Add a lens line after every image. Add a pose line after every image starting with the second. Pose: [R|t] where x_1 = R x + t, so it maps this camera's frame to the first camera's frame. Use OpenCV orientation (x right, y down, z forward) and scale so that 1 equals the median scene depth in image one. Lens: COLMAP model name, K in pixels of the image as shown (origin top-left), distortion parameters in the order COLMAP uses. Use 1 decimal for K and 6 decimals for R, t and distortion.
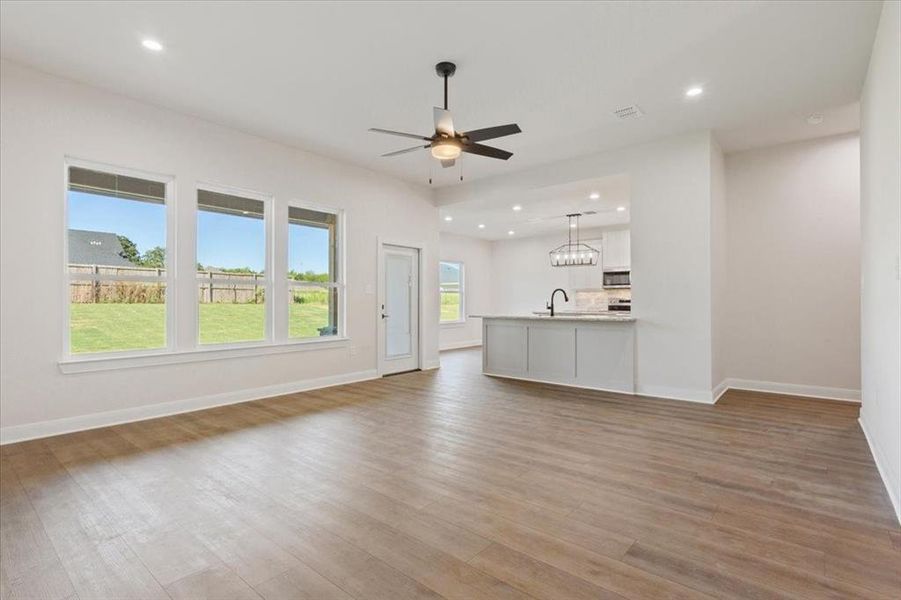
lens RADIAL K [[428.9, 0, 451.3], [0, 428.9, 299.2], [0, 0, 1]] dist [0.000283, 0.000455]
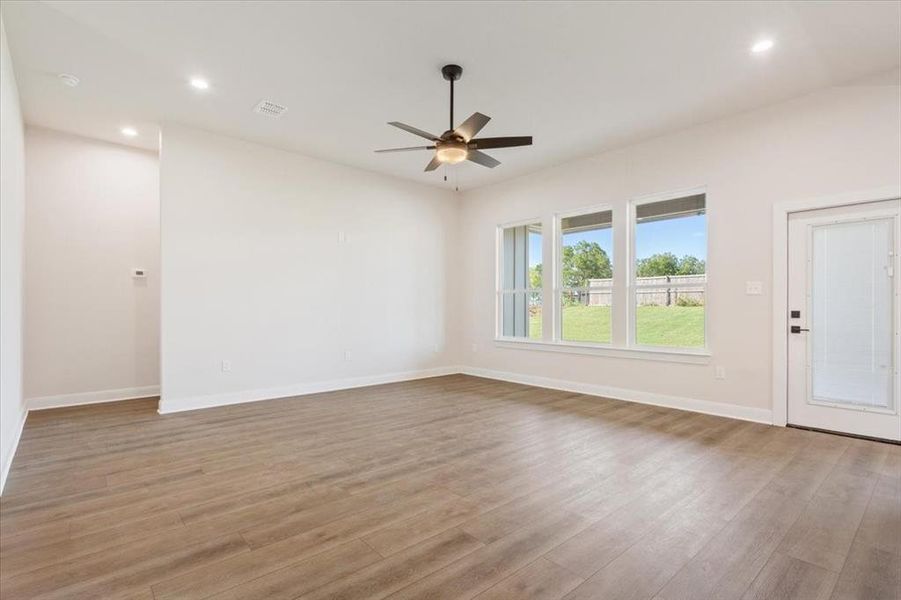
lens RADIAL K [[426.5, 0, 451.4], [0, 426.5, 305.0], [0, 0, 1]] dist [-0.001637, -0.001135]
pose [[-0.131130, -0.004464, -0.991355, 1.133448], [0.005618, 0.999970, -0.005246, 0.012433], [0.991349, -0.006258, -0.131101, 1.314836]]
